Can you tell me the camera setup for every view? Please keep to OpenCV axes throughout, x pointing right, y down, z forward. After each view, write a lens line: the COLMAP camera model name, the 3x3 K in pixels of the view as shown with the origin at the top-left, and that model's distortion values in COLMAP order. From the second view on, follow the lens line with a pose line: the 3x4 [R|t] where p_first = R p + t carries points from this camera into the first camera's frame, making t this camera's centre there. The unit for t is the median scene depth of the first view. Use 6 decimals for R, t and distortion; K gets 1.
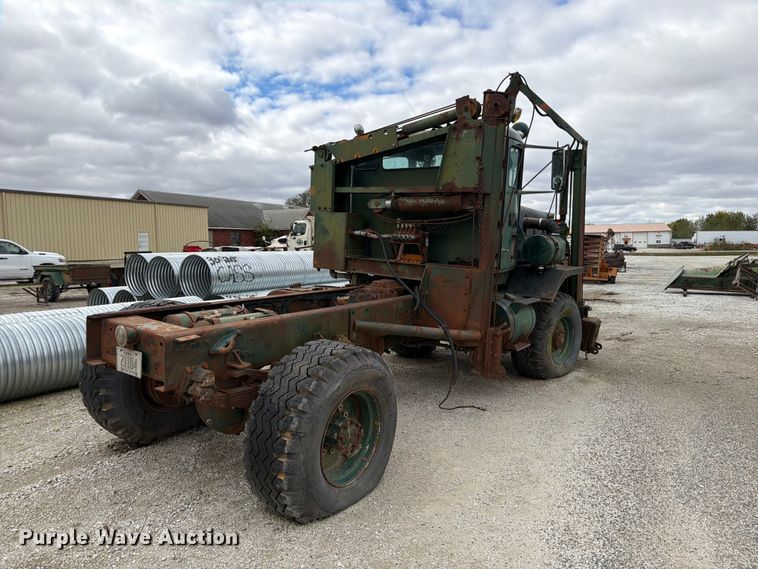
lens RADIAL K [[534.5, 0, 387.8], [0, 534.5, 280.6], [0, 0, 1]] dist [0.035977, -0.036089]
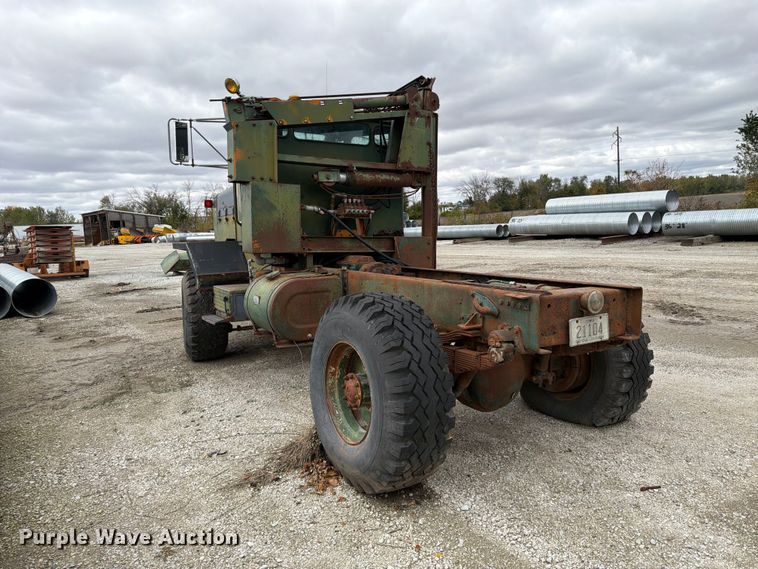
lens RADIAL K [[534.5, 0, 375.6], [0, 534.5, 278.9], [0, 0, 1]] dist [0.035977, -0.036089]
pose [[0.386225, -0.116097, 0.915069, -0.881329], [0.111647, 0.990638, 0.078562, -0.031635], [-0.915623, 0.071822, 0.395571, 0.577443]]
